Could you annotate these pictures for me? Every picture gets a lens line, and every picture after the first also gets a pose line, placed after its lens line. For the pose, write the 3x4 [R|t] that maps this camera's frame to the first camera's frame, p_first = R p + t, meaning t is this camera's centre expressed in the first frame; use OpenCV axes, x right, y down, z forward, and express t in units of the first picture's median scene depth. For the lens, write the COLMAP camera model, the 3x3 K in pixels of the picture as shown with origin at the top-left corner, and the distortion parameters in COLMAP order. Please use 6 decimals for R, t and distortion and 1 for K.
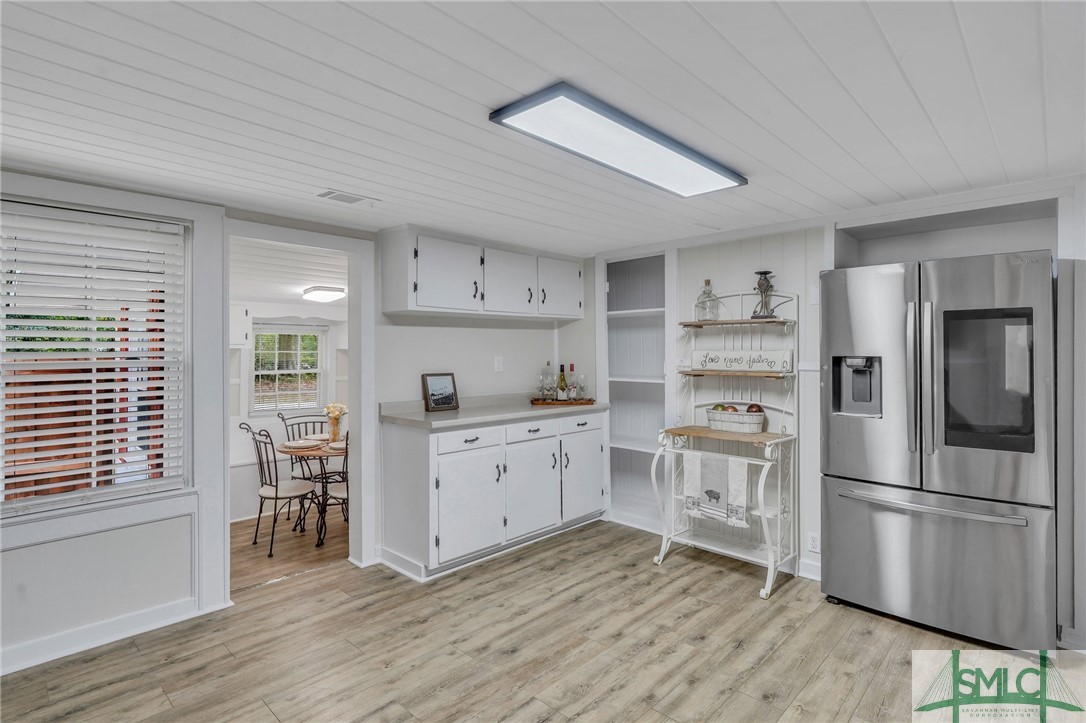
lens RADIAL K [[525.3, 0, 550.2], [0, 525.3, 351.6], [0, 0, 1]] dist [-0.005510, -0.000134]
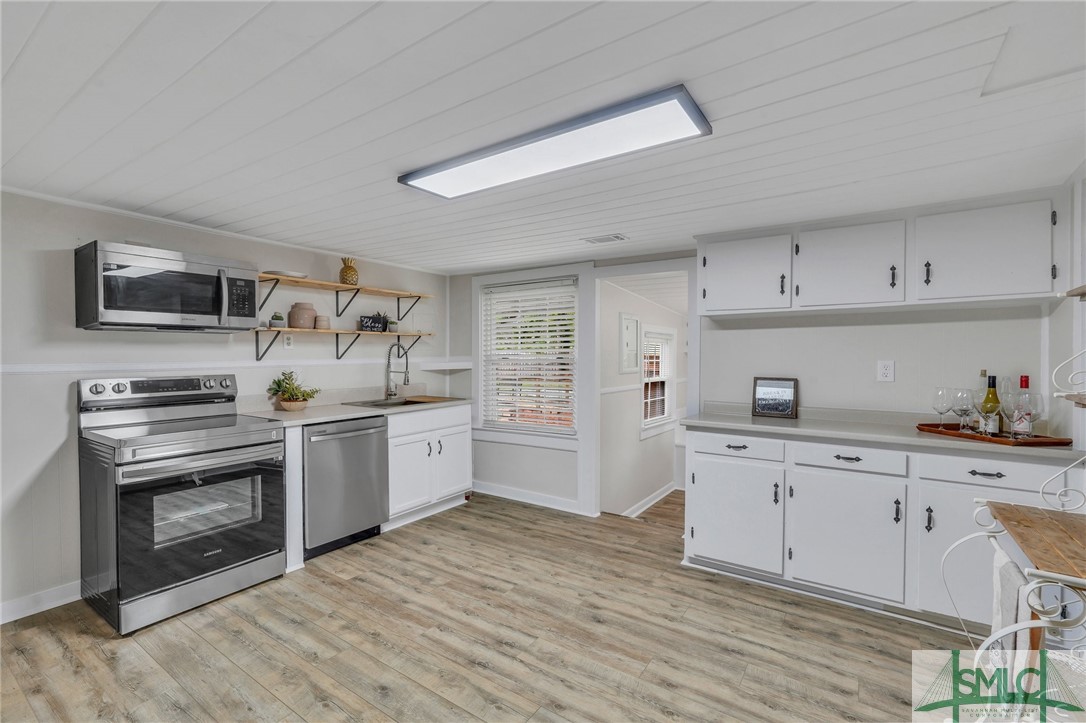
lens RADIAL K [[491.8, 0, 548.3], [0, 491.8, 366.5], [0, 0, 1]] dist [-0.019050, -0.001878]
pose [[0.169715, 0.021278, -0.985263, 0.711421], [-0.004401, 0.999773, 0.020833, 0.006258], [0.985483, 0.000801, 0.169770, 0.551568]]
